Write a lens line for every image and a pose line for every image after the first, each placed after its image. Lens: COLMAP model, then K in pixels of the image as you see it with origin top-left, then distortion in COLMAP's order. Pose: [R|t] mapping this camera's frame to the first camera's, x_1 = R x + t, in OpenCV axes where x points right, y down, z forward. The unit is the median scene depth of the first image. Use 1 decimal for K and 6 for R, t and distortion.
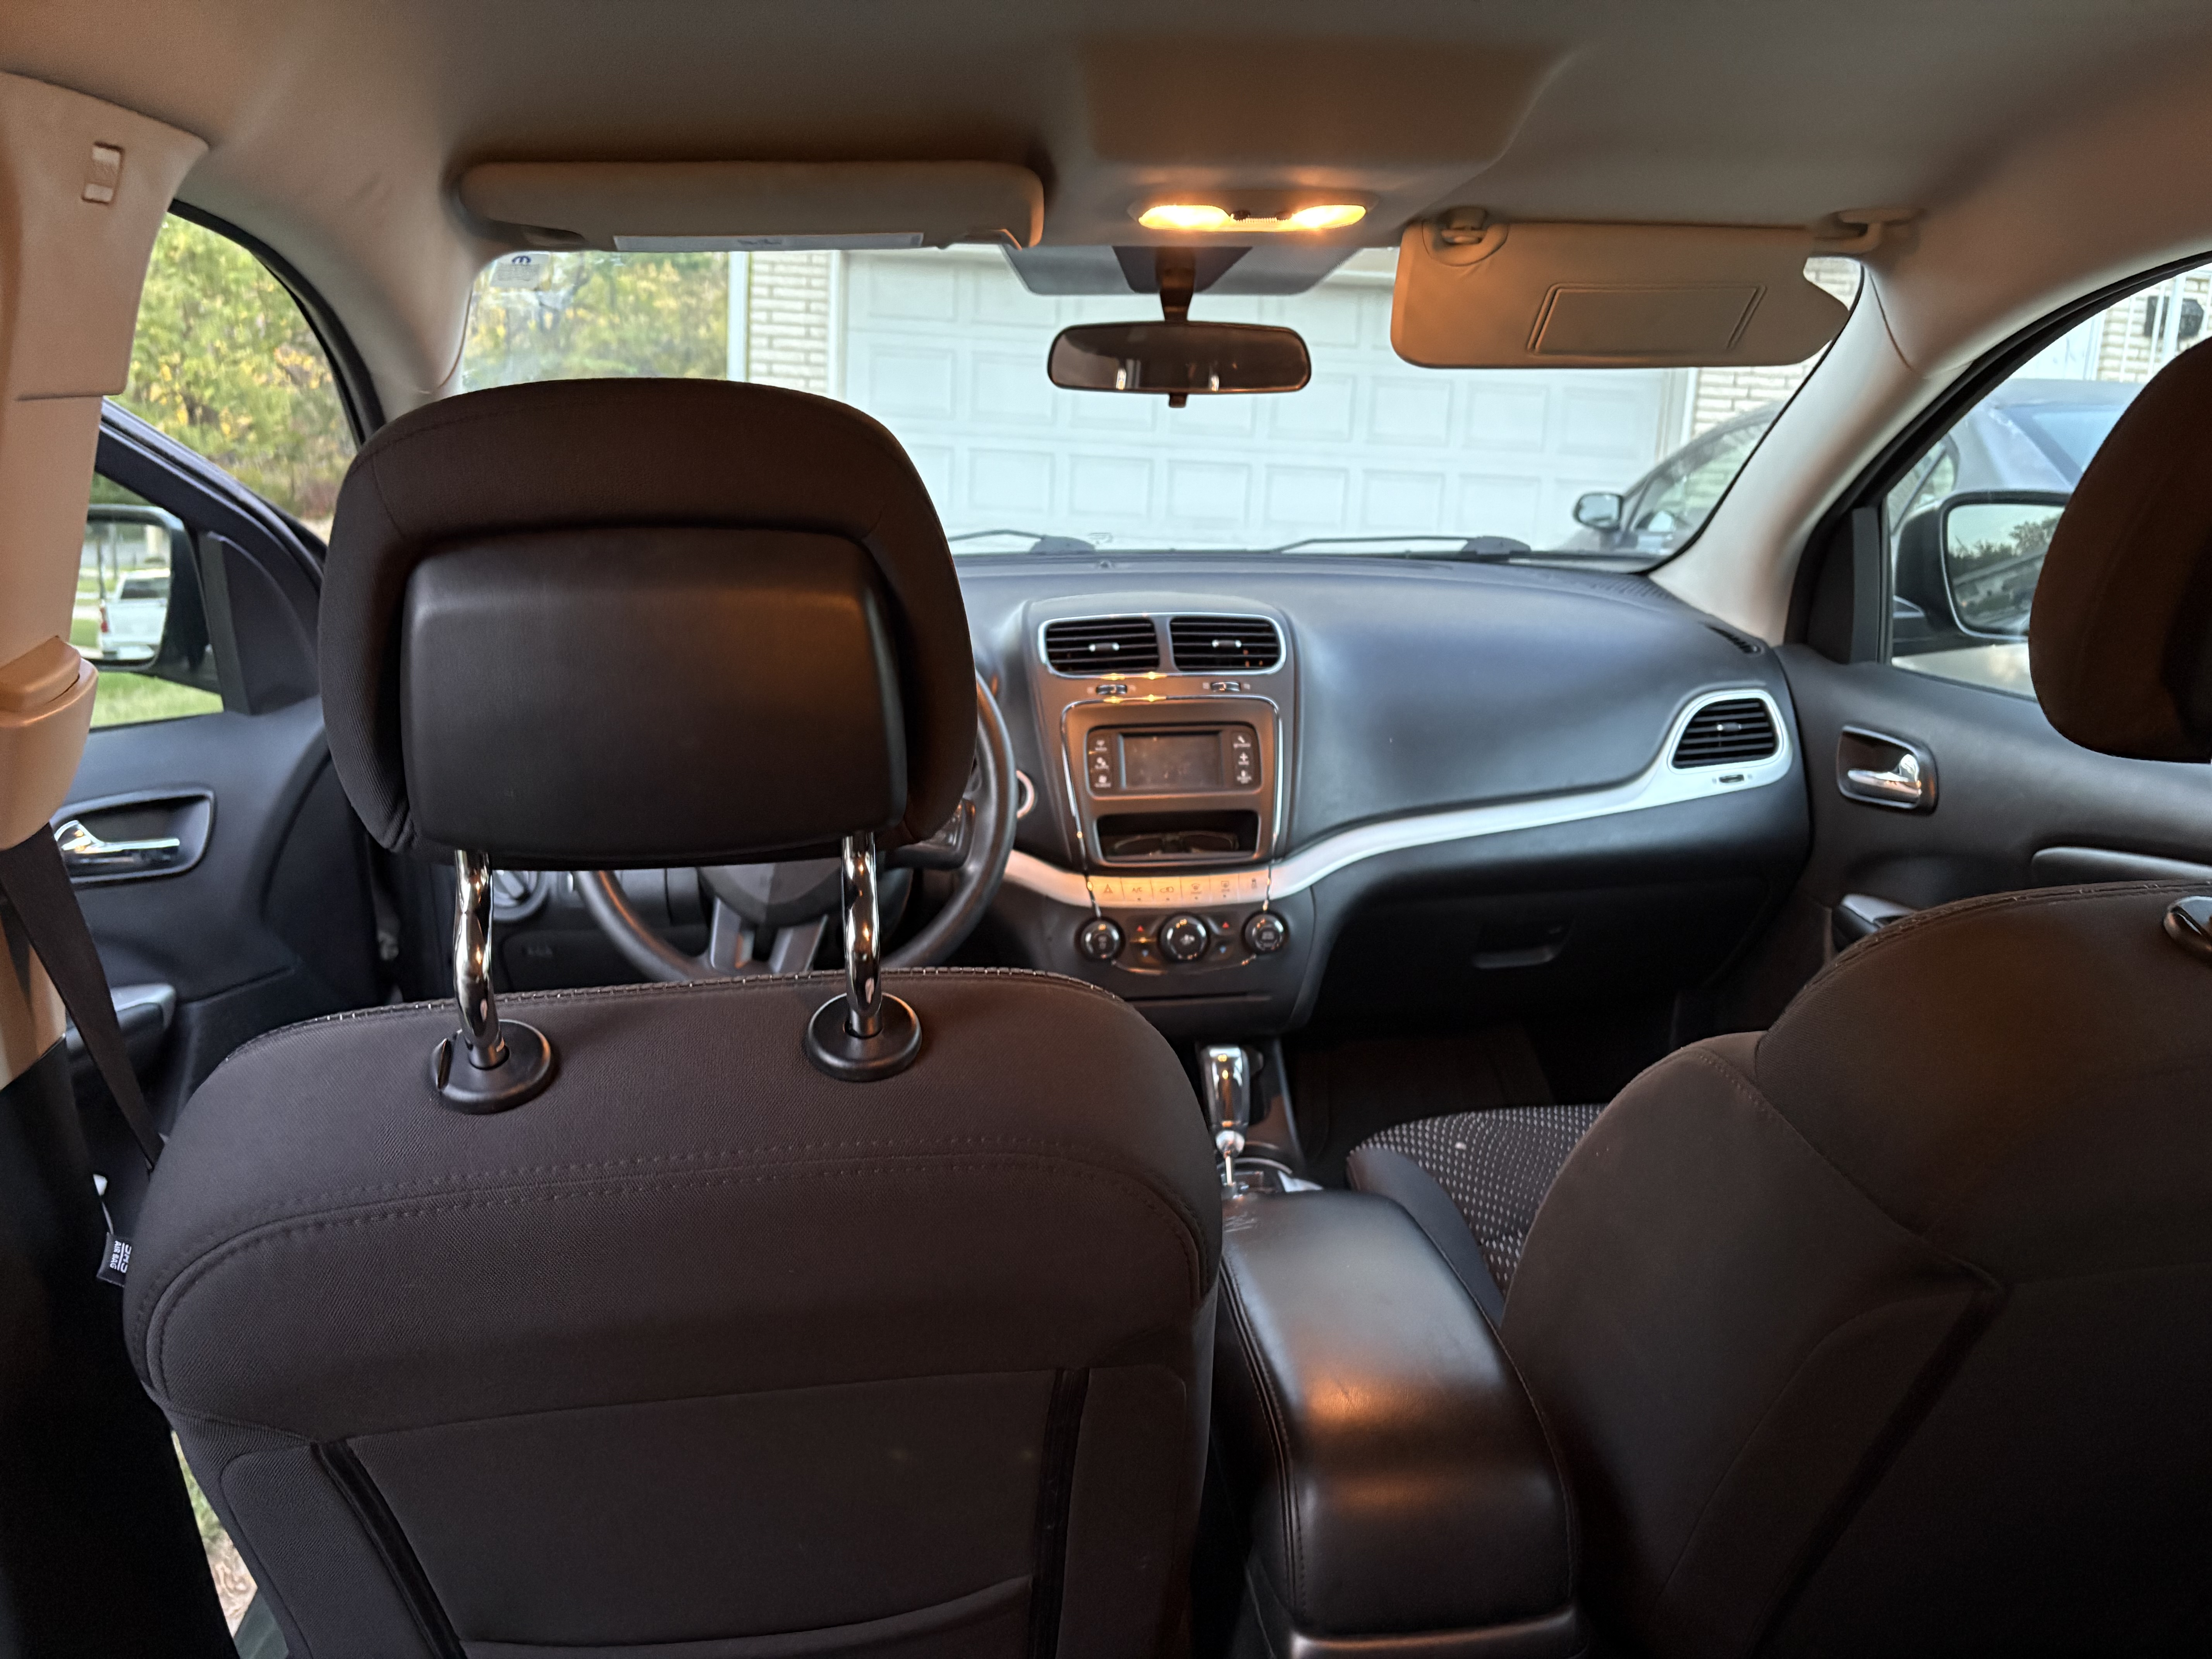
lens RADIAL K [[1677.4, 0, 1106.0], [0, 1677.4, 829.5], [0, 0, 1]] dist [0.078914, -0.090541]
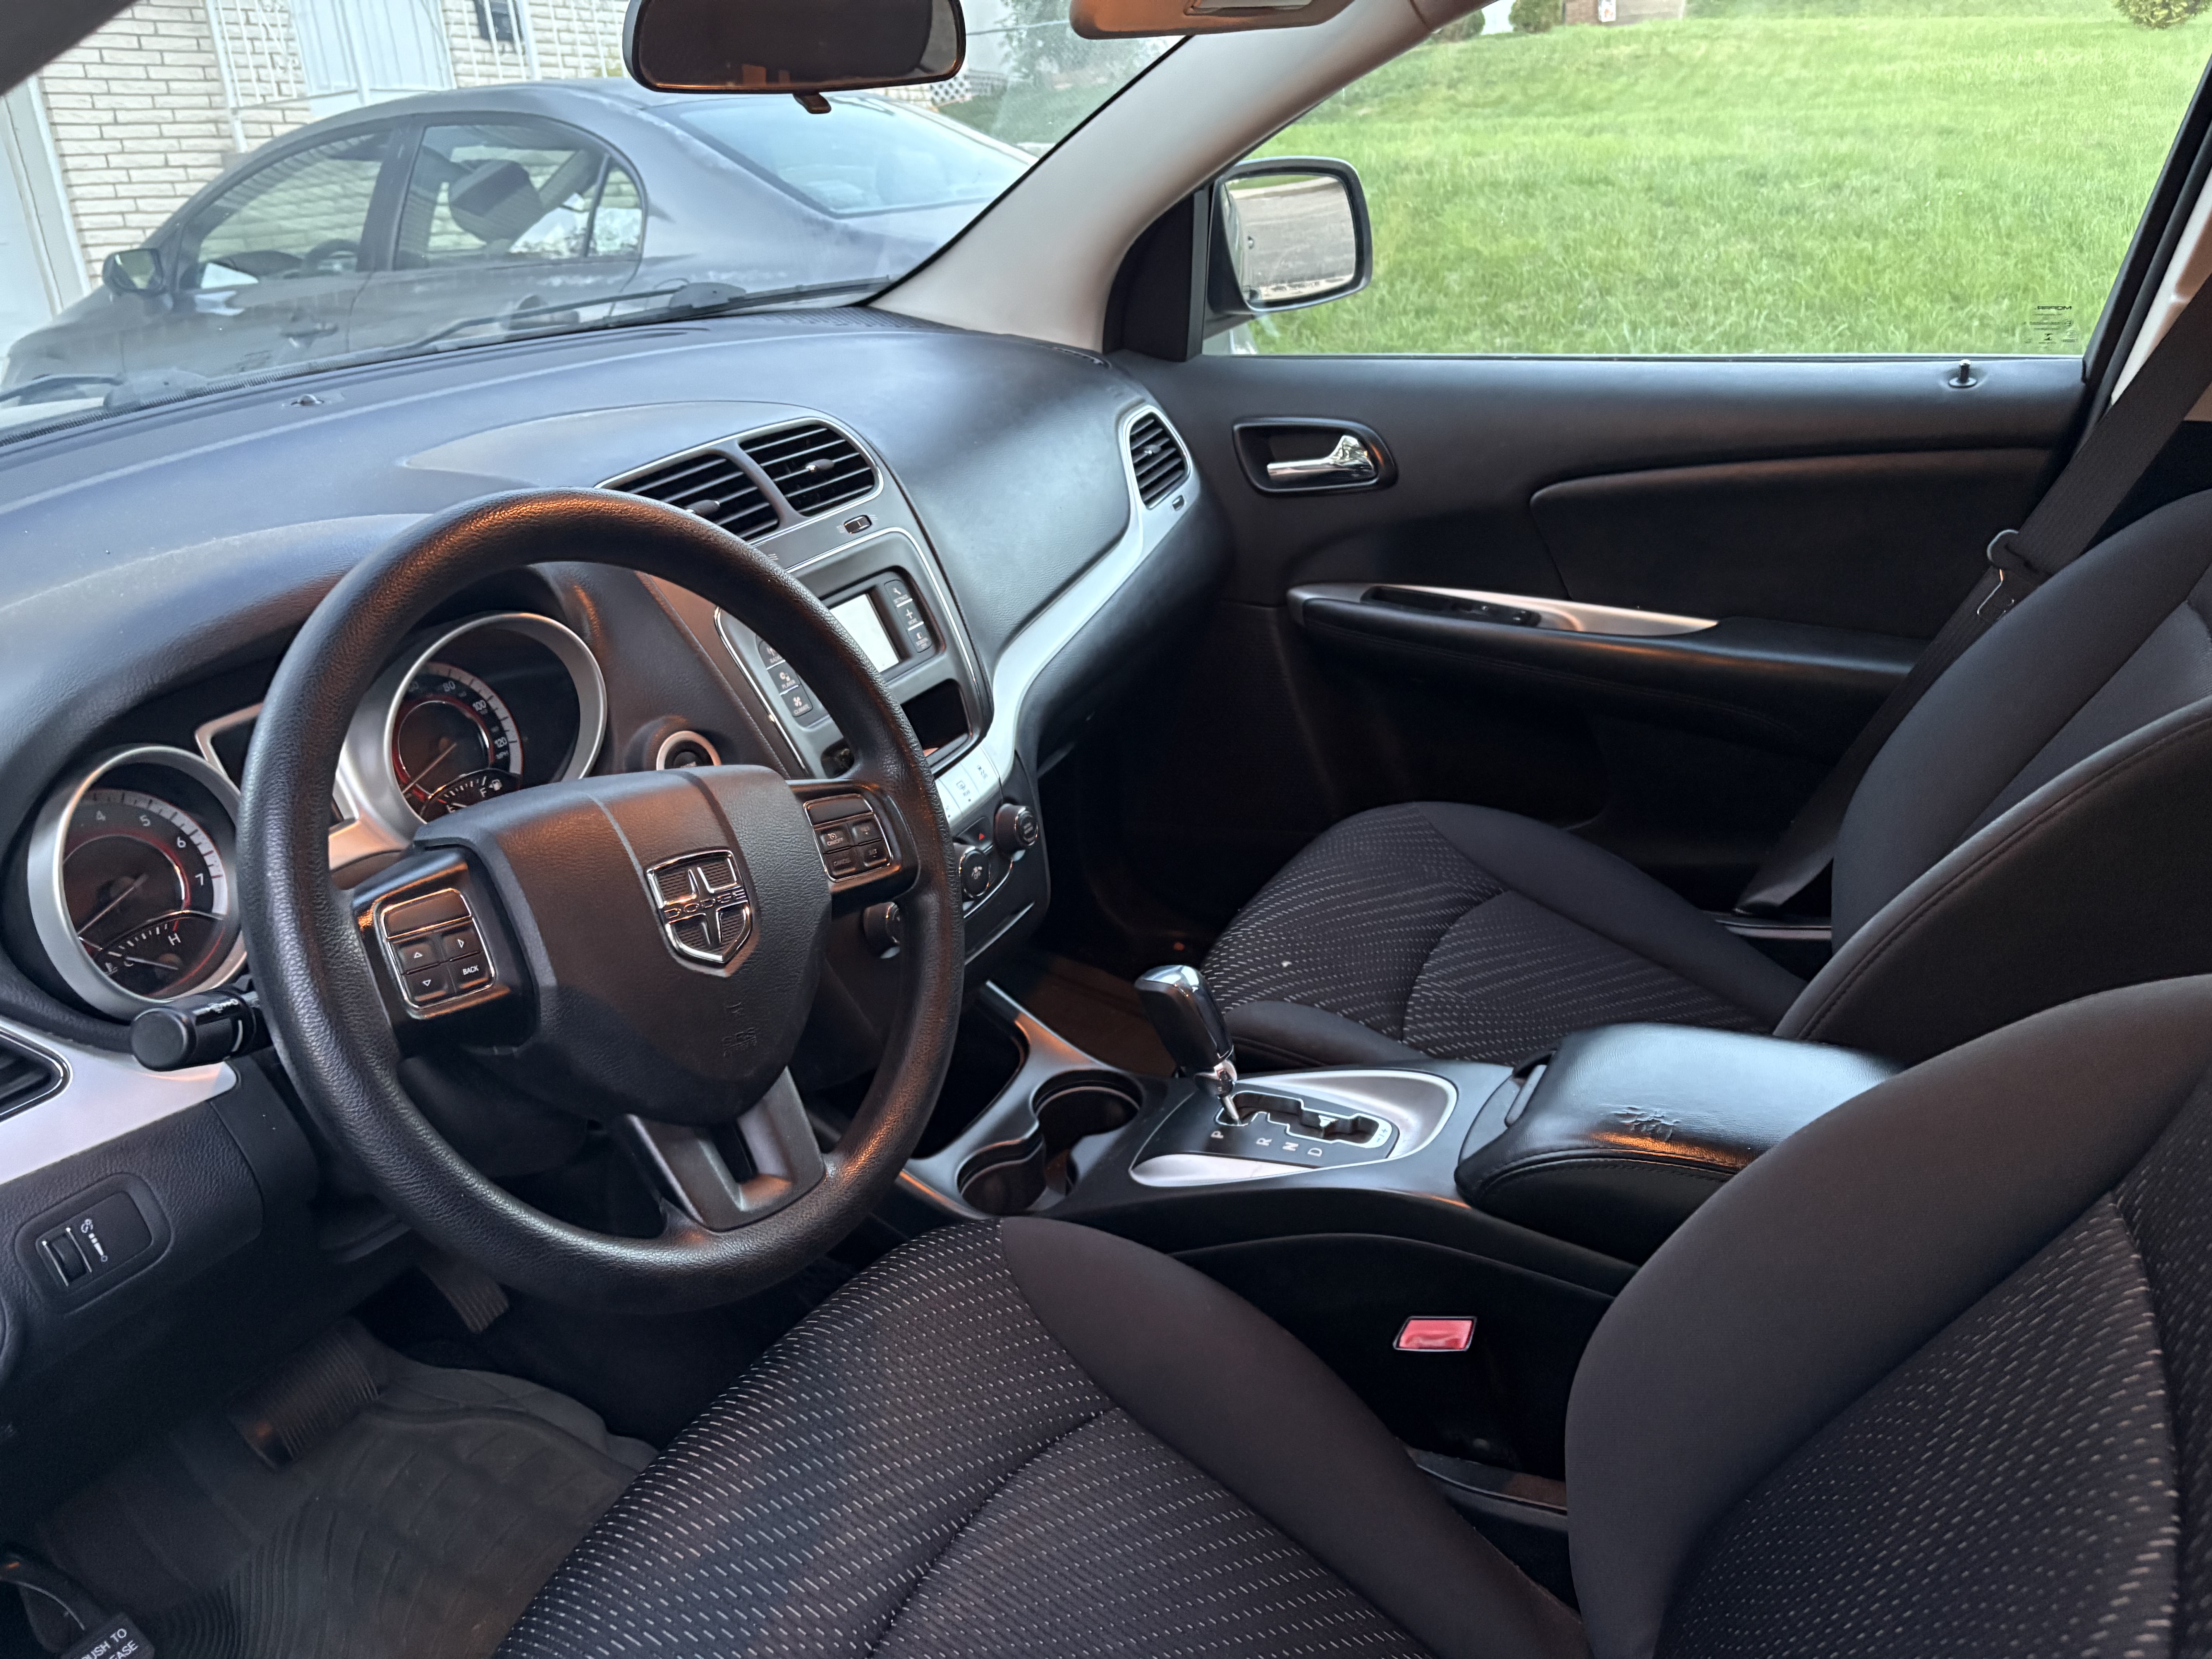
lens RADIAL K [[1677.4, 0, 1106.0], [0, 1677.4, 829.5], [0, 0, 1]] dist [0.078914, -0.090541]
pose [[0.569752, -0.368258, 0.734690, -0.409474], [0.258281, 0.928922, 0.265319, -0.118207], [-0.780176, 0.038591, 0.624369, 0.442745]]
